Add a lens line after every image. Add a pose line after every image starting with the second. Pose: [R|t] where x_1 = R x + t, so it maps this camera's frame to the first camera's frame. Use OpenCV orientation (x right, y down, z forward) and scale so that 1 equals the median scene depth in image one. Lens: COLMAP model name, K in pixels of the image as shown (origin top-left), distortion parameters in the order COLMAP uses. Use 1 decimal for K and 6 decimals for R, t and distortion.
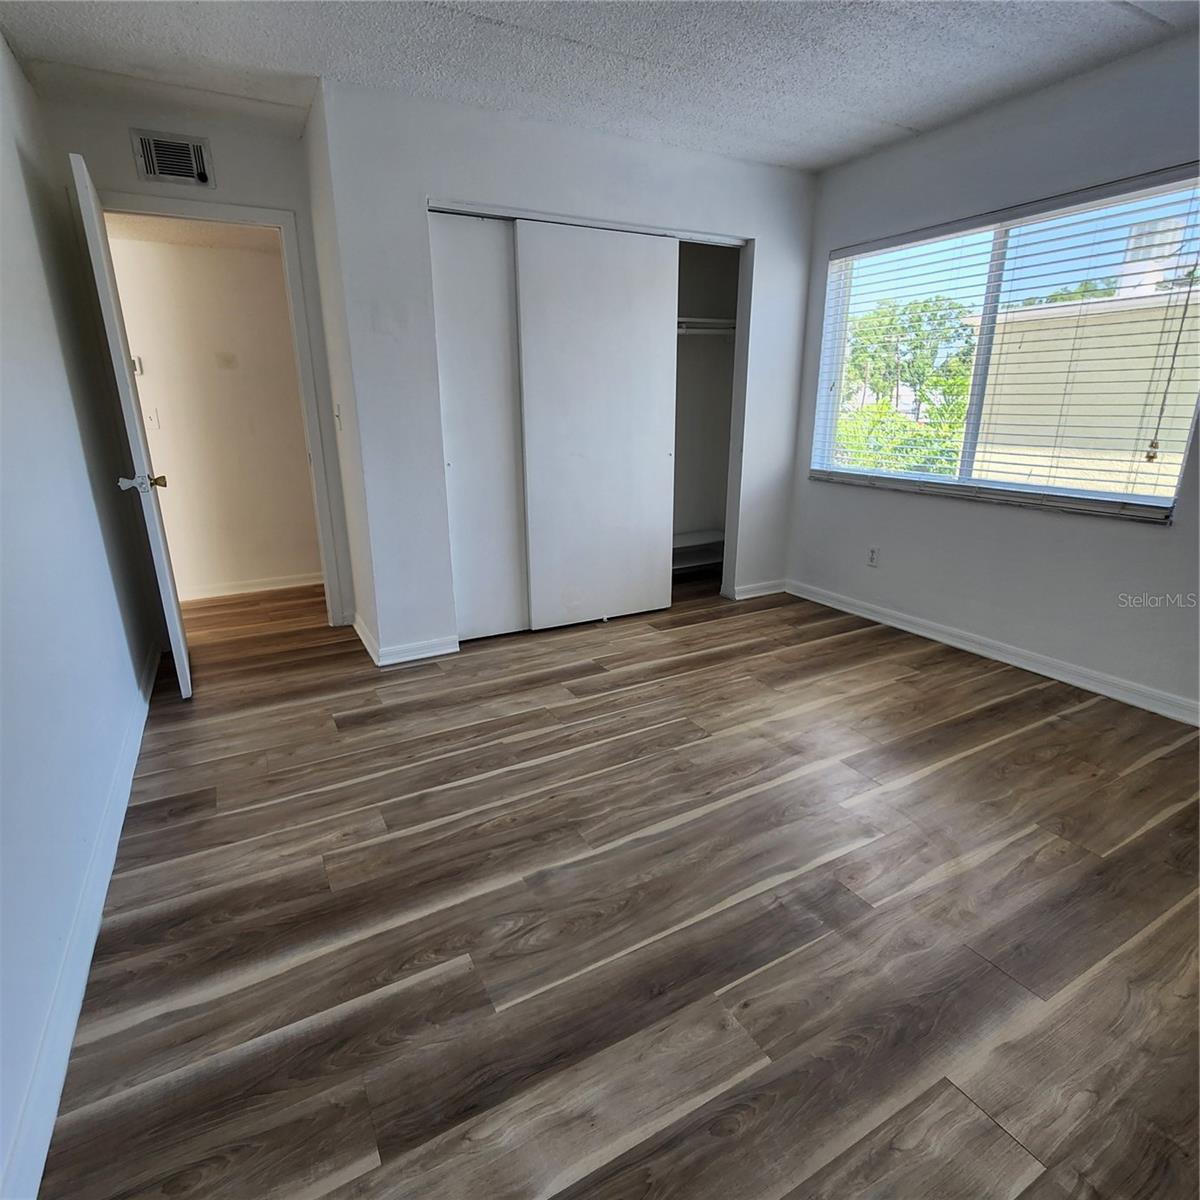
lens RADIAL K [[672.3, 0, 593.9], [0, 672.3, 603.6], [0, 0, 1]] dist [-0.000950, -0.000724]
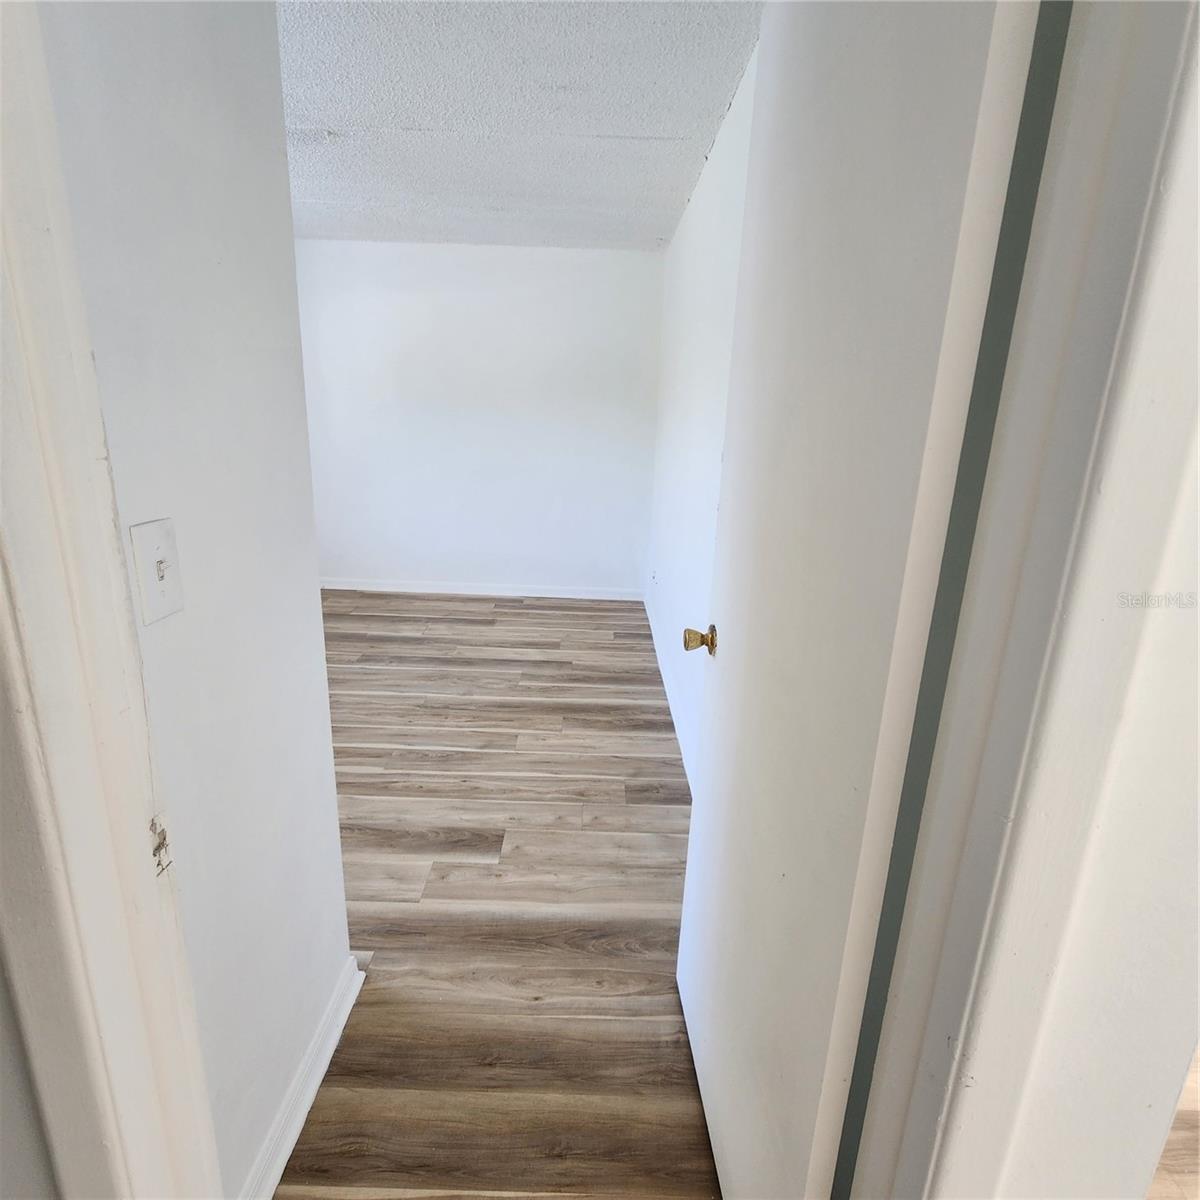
lens RADIAL K [[672.3, 0, 593.9], [0, 672.3, 603.6], [0, 0, 1]] dist [-0.000950, -0.000724]
pose [[-0.879274, -0.146544, 0.453214, -1.138674], [0.113077, 0.860074, 0.497479, -0.661034], [-0.462700, 0.488668, -0.739670, 1.977953]]
